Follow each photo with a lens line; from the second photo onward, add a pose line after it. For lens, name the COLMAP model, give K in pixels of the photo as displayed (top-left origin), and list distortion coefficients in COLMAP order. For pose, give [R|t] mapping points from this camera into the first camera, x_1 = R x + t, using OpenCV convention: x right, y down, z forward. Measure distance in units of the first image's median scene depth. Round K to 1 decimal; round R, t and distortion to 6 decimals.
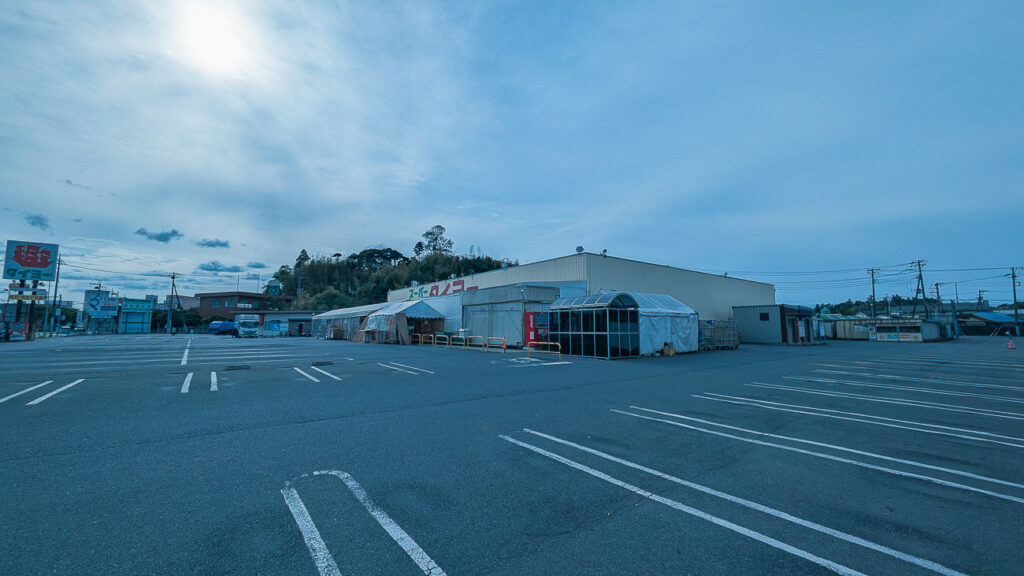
lens RADIAL K [[399.6, 0, 510.0], [0, 399.6, 281.9], [0, 0, 1]] dist [-0.001741, 0.001716]
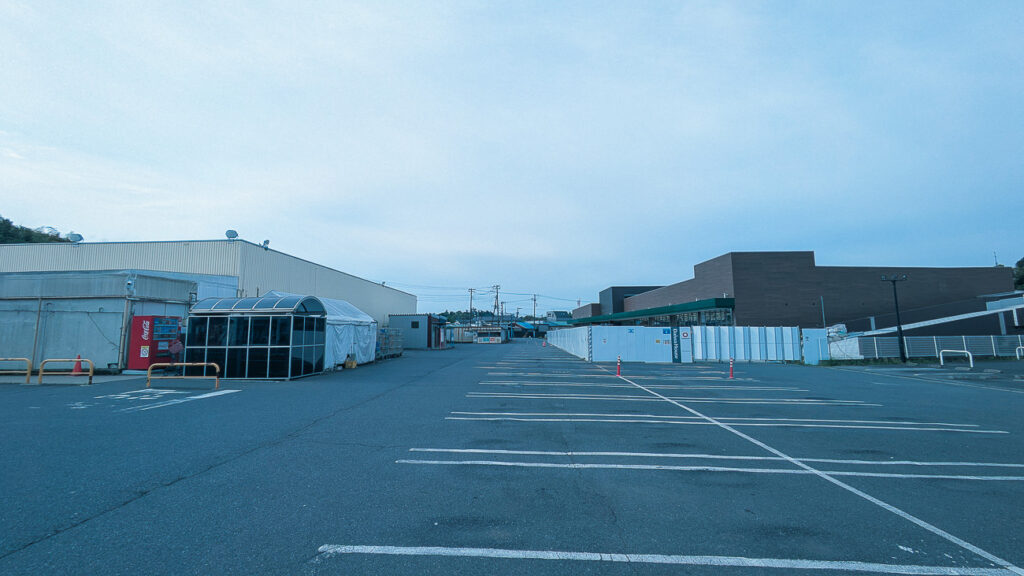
lens RADIAL K [[399.6, 0, 506.4], [0, 399.6, 289.6], [0, 0, 1]] dist [-0.001741, 0.001716]
pose [[0.647414, 0.075094, 0.758430, -0.067419], [-0.080161, 0.996324, -0.030221, 0.005135], [-0.757911, -0.041231, 0.651054, 0.136063]]
